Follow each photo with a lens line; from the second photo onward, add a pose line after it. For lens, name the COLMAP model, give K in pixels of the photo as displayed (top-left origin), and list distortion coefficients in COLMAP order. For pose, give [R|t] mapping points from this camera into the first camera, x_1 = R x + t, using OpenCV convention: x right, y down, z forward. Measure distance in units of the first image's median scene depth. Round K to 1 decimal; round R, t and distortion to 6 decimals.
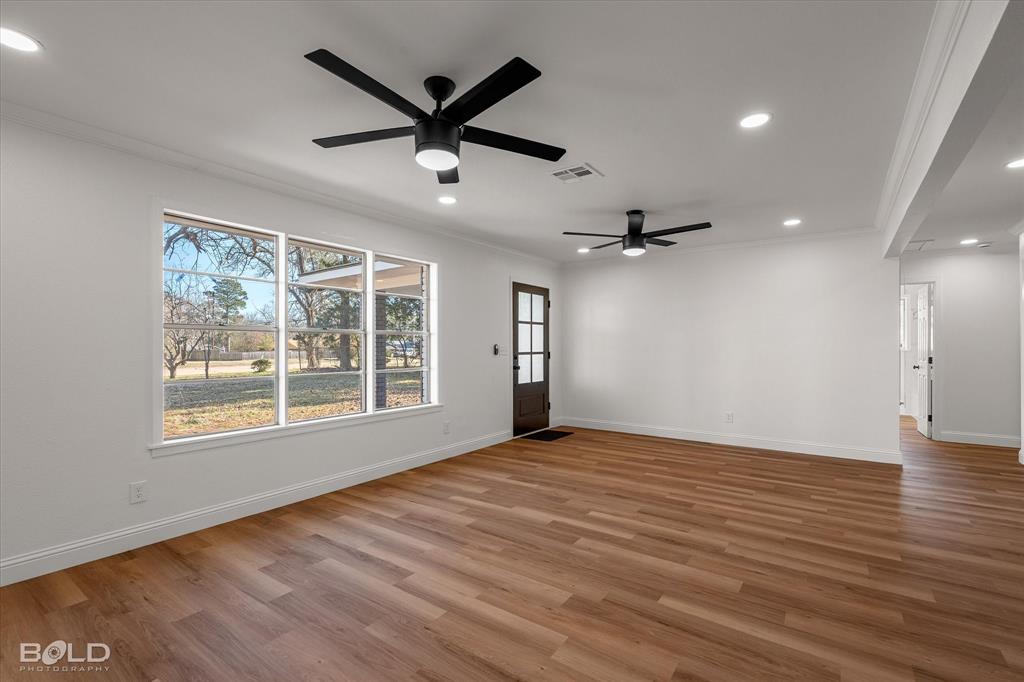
lens RADIAL K [[454.2, 0, 508.4], [0, 454.2, 341.7], [0, 0, 1]] dist [-0.000881, 0.000254]
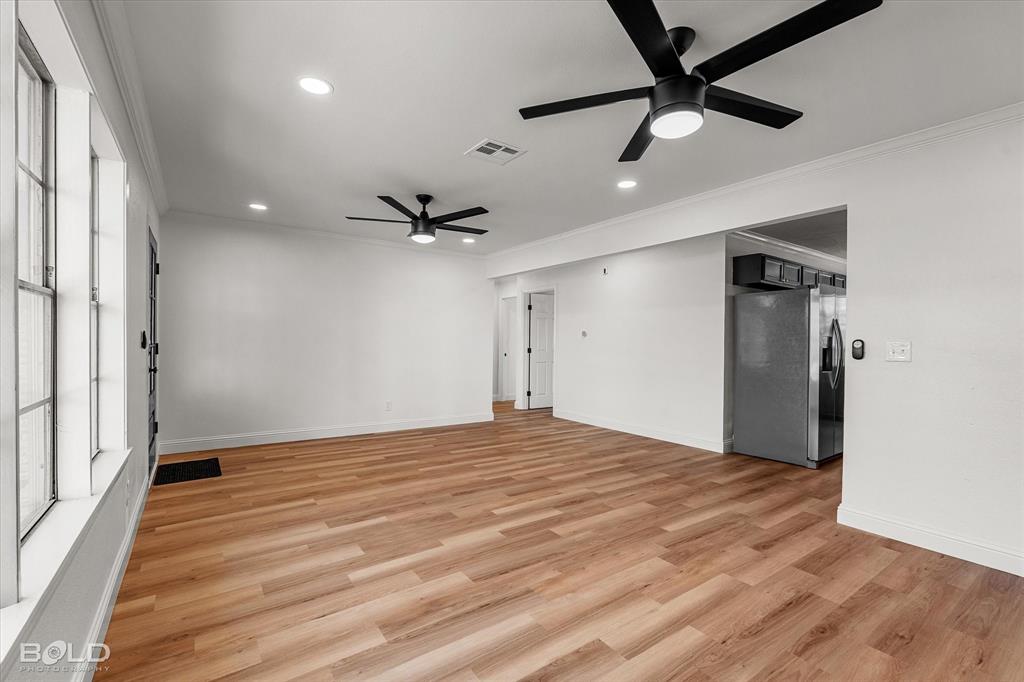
lens RADIAL K [[454.2, 0, 508.4], [0, 454.2, 341.7], [0, 0, 1]] dist [-0.000881, 0.000254]
pose [[0.328734, 0.005279, 0.944408, -0.686761], [-0.025481, 0.999670, 0.003281, 0.011992], [-0.944079, -0.025143, 0.328760, 0.638691]]
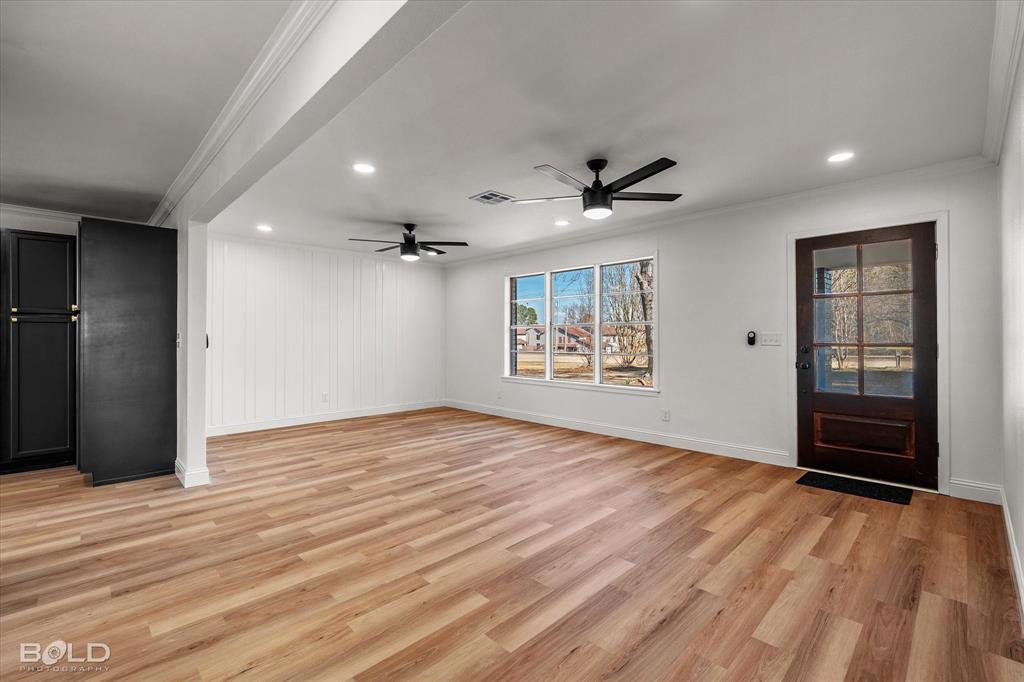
lens RADIAL K [[442.1, 0, 514.1], [0, 442.1, 336.3], [0, 0, 1]] dist [-0.000844, 0.000018]
pose [[-0.159148, -0.000227, -0.987255, 1.285881], [0.015700, 0.999873, -0.002760, 0.016818], [0.987130, -0.015939, -0.159125, 1.201978]]
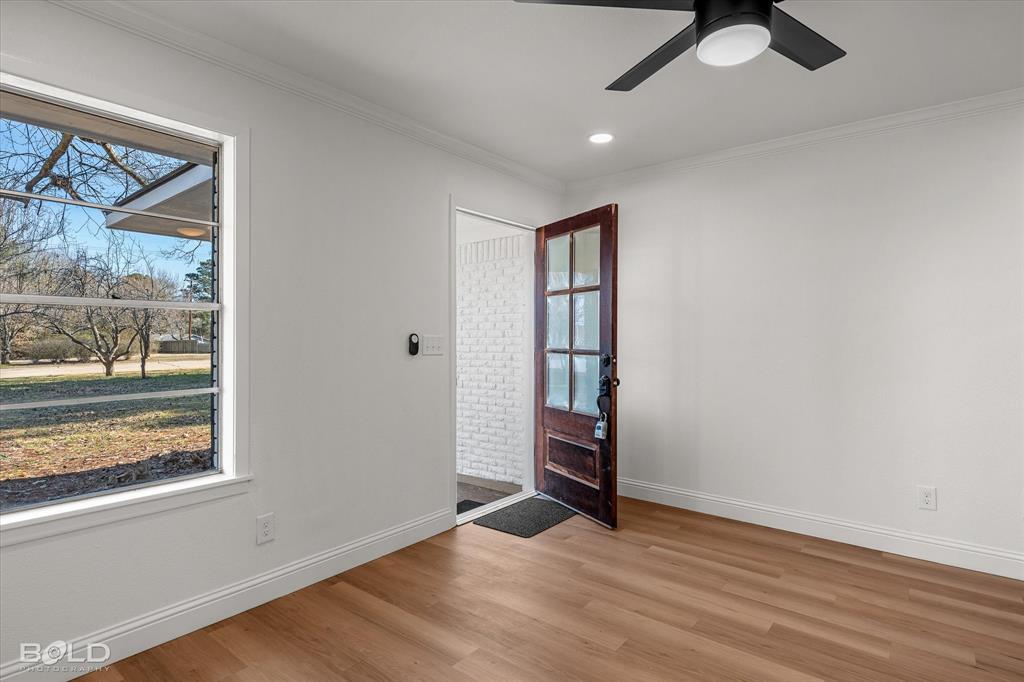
lens RADIAL K [[520.7, 0, 512.0], [0, 520.7, 341.0], [0, 0, 1]] dist [-0.001516, 0.000114]
pose [[0.998703, 0.002189, -0.050875, 0.170426], [-0.001276, 0.999838, 0.017966, 0.006841], [0.050906, -0.017878, 0.998543, 0.770992]]
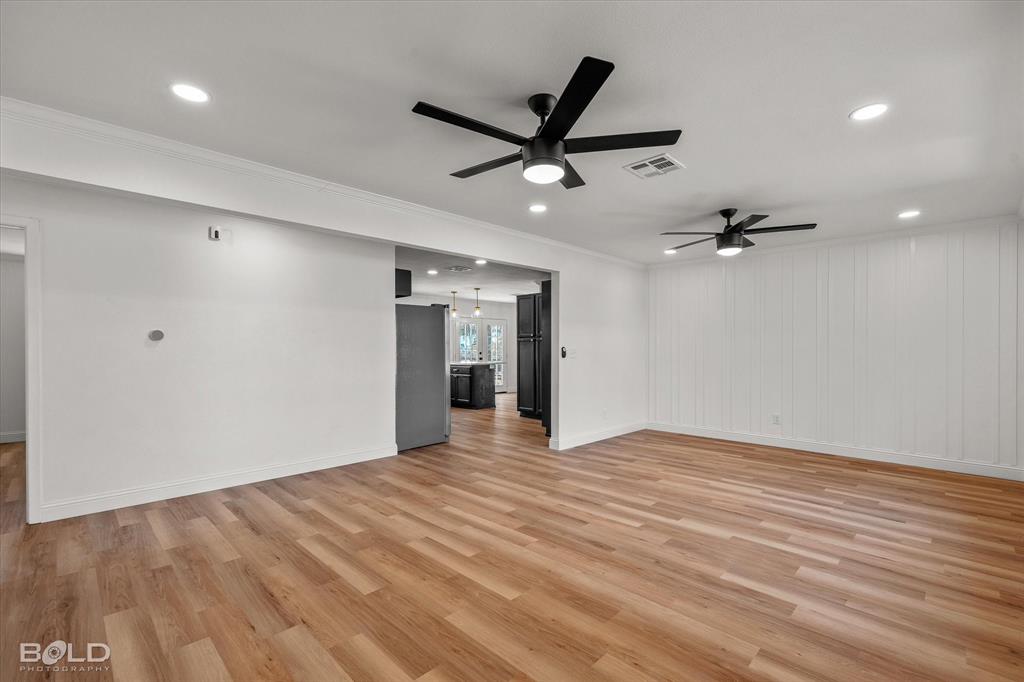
lens RADIAL K [[450.9, 0, 519.9], [0, 450.9, 354.3], [0, 0, 1]] dist [-0.001699, -0.000266]
pose [[-0.990492, 0.000440, 0.137571, 0.285482], [0.000071, 0.999996, -0.002689, 0.023033], [-0.137572, -0.002654, -0.990488, 1.879516]]
